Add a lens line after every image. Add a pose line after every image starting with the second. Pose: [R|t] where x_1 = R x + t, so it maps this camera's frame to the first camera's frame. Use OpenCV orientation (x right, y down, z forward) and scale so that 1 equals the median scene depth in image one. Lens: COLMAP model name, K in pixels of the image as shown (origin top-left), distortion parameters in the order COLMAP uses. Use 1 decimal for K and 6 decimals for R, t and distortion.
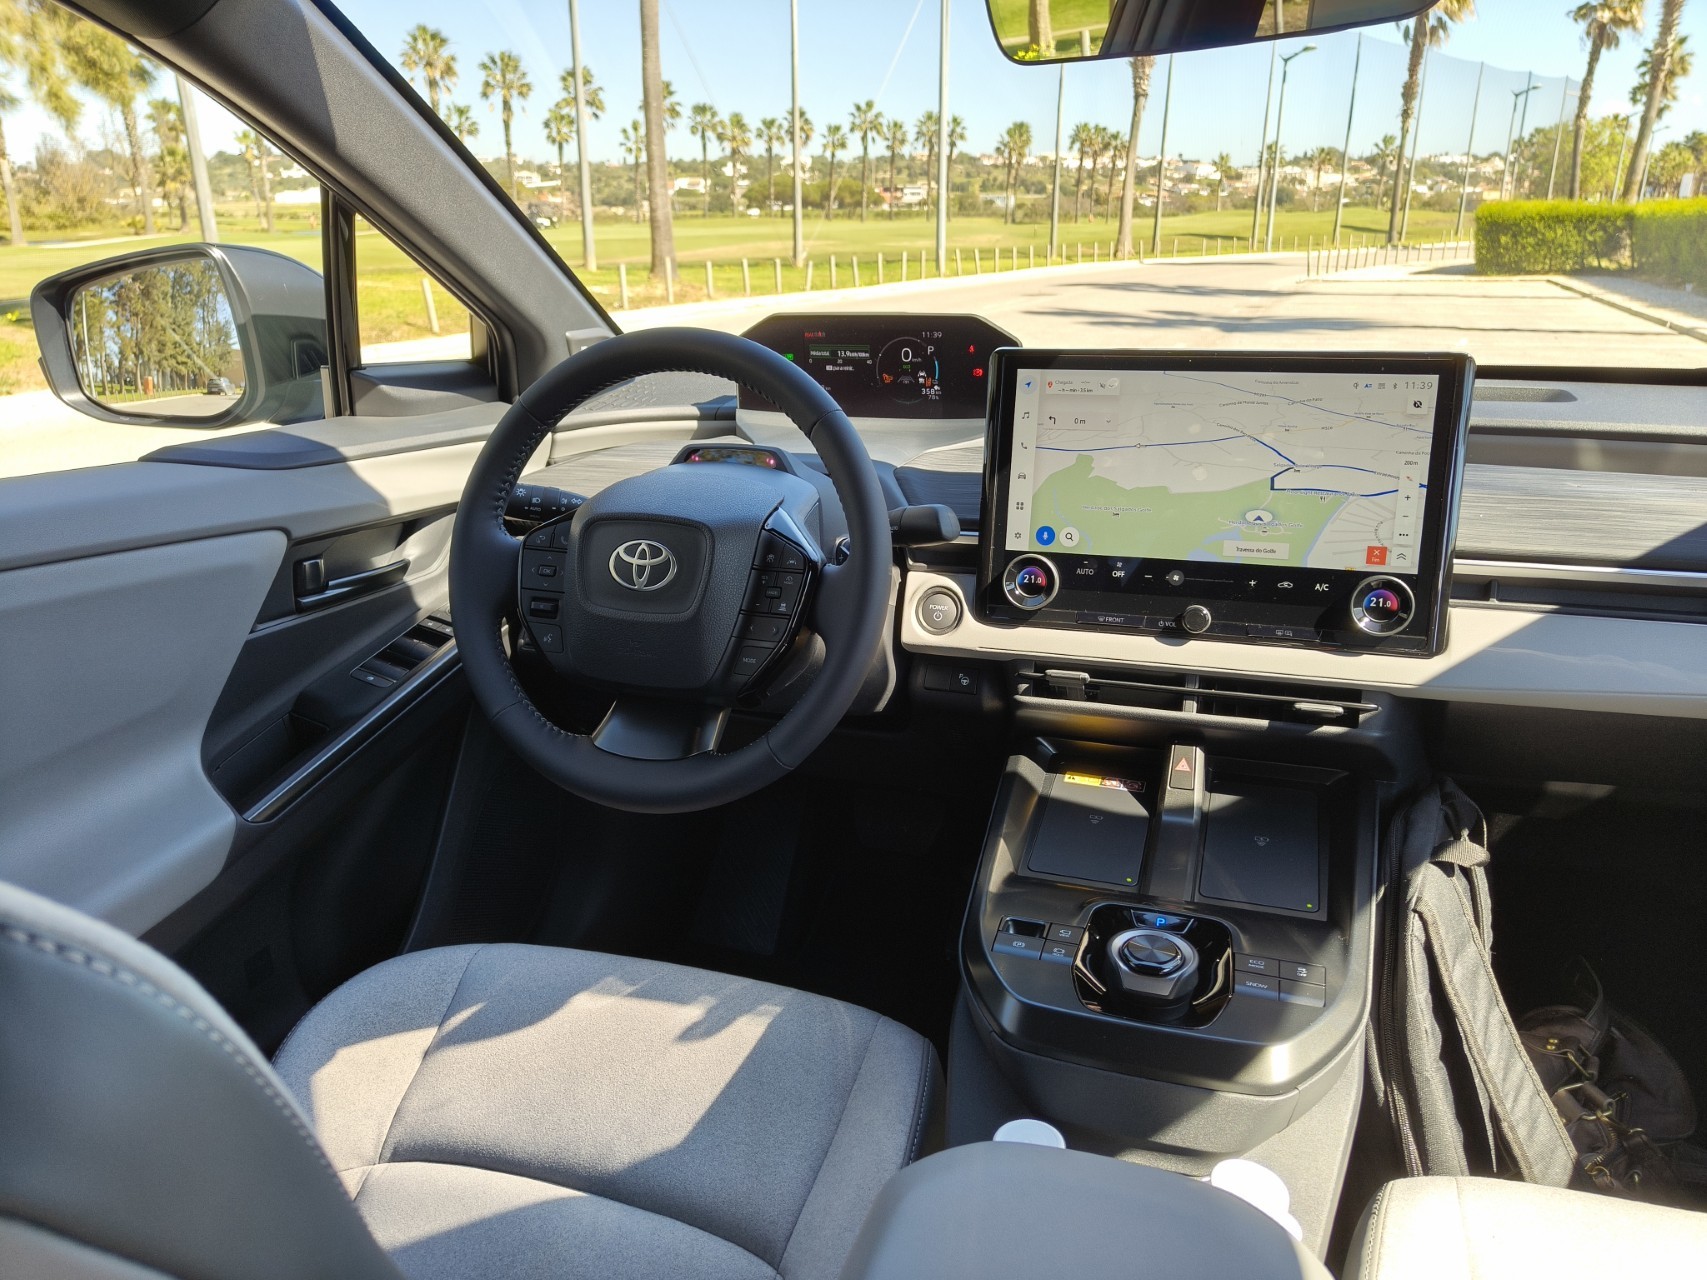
lens RADIAL K [[1179.4, 0, 853.6], [0, 1179.4, 649.1], [0, 0, 1]] dist [0.000241, -0.000108]
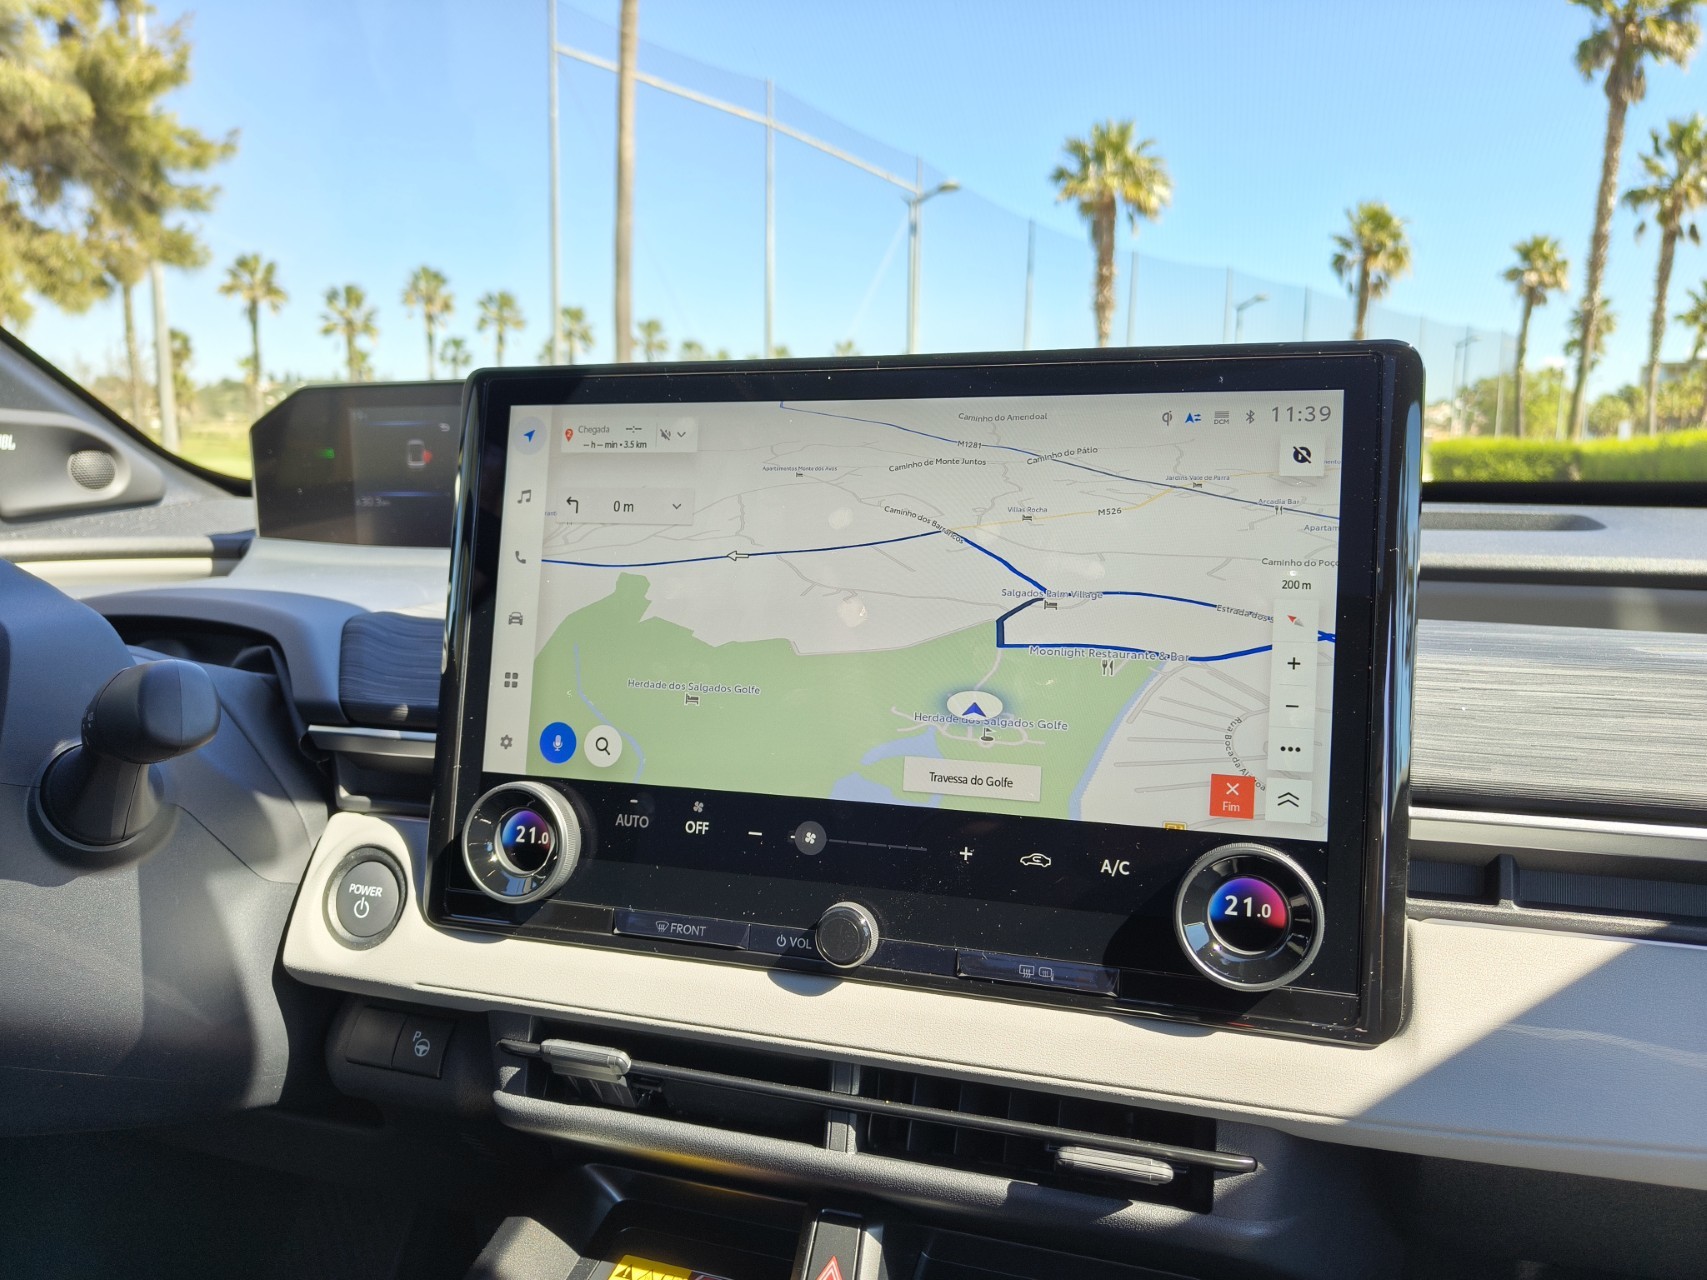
lens RADIAL K [[1197.2, 0, 861.0], [0, 1197.2, 647.9], [0, 0, 1]] dist [0.002856, 0.002081]
pose [[0.999574, 0.014807, 0.025145, 0.279288], [-0.009934, 0.982896, -0.183895, -0.047883], [-0.027438, 0.183567, 0.982624, 0.531670]]
